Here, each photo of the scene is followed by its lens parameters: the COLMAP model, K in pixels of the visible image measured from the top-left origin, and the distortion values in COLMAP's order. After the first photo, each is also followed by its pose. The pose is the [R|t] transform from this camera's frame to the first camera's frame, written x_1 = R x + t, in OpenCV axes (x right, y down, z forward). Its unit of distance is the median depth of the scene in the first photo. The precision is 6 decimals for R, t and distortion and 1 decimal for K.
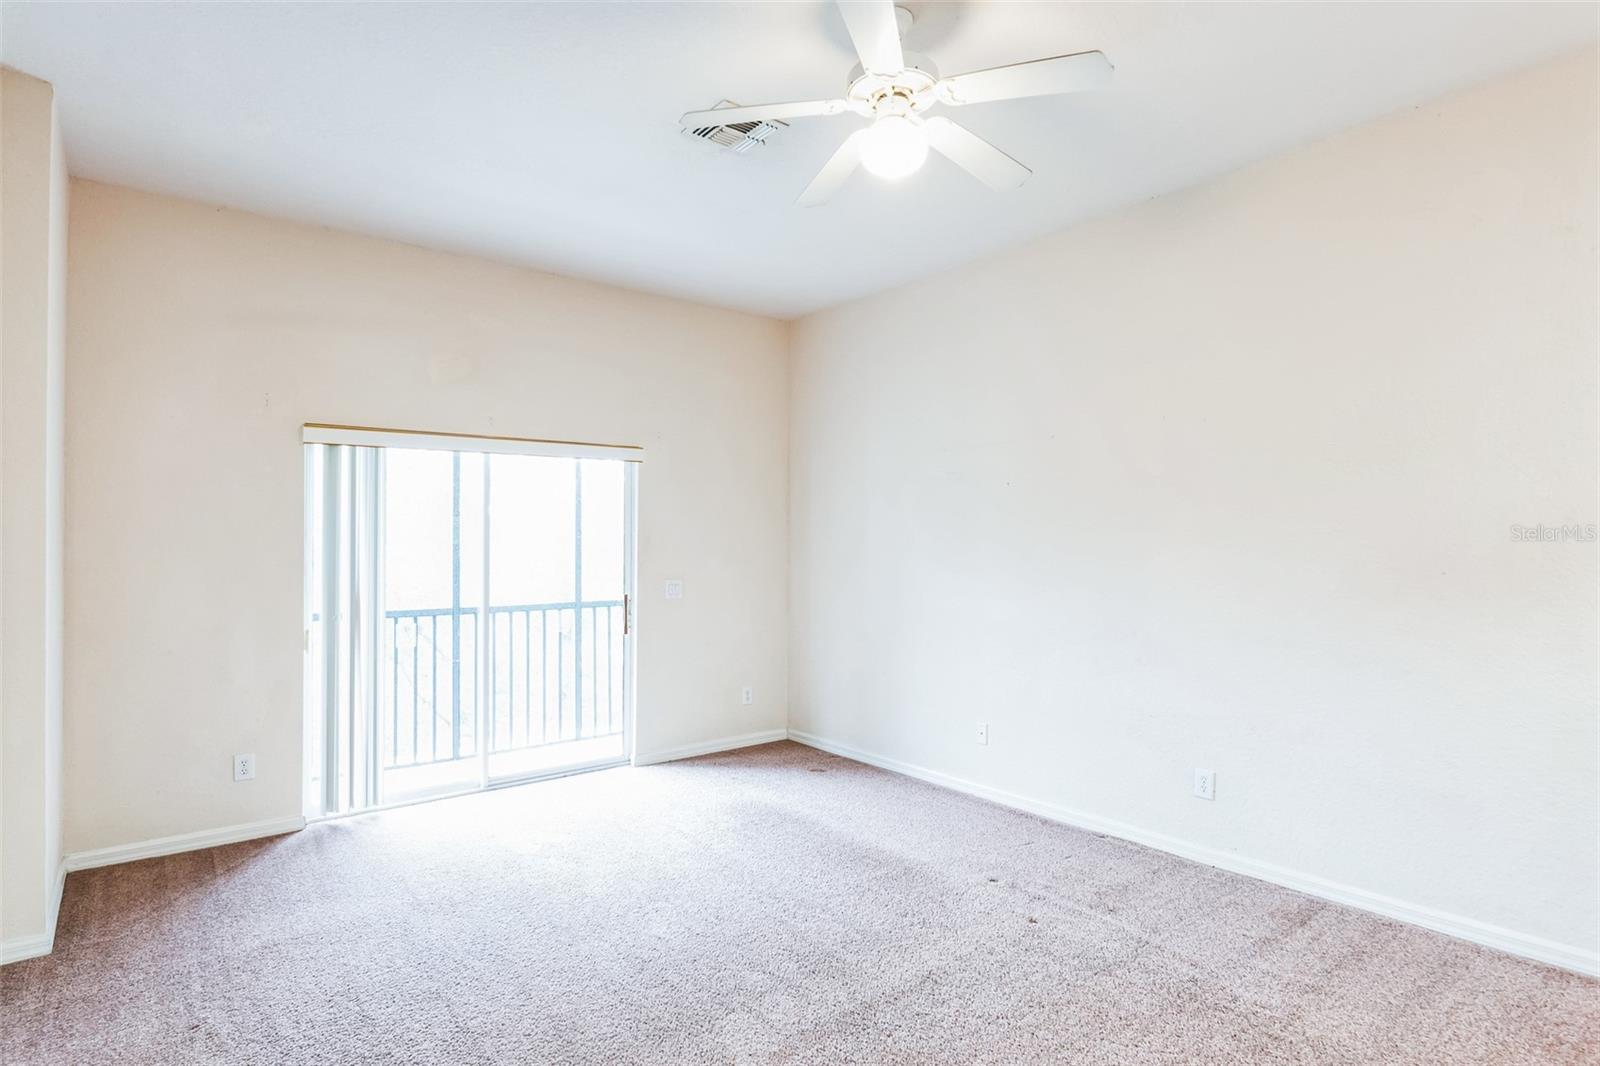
lens RADIAL K [[822.4, 0, 794.8], [0, 822.4, 545.6], [0, 0, 1]] dist [0.019405, 0.000042]
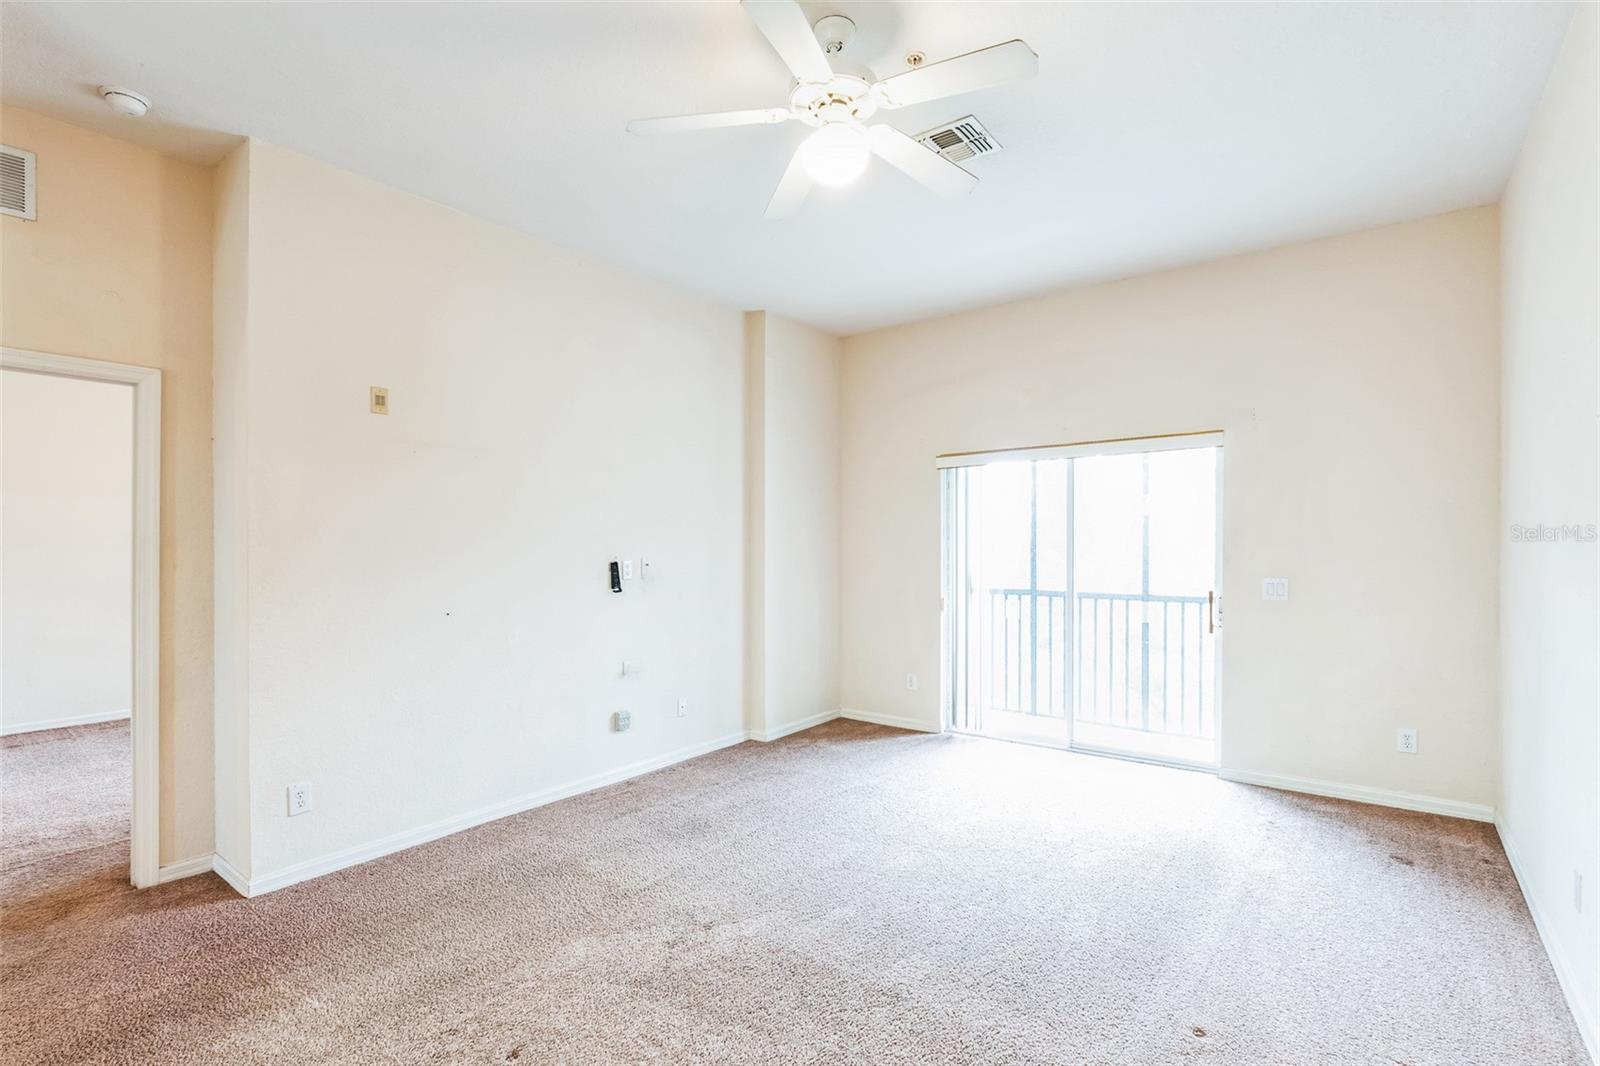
lens RADIAL K [[756.2, 0, 826.7], [0, 756.2, 544.0], [0, 0, 1]] dist [-0.004567, -0.000384]
pose [[0.273810, 0.006050, -0.961765, 0.513177], [0.005837, 0.999951, 0.007952, -0.002795], [0.961766, -0.007791, 0.273761, 0.362937]]
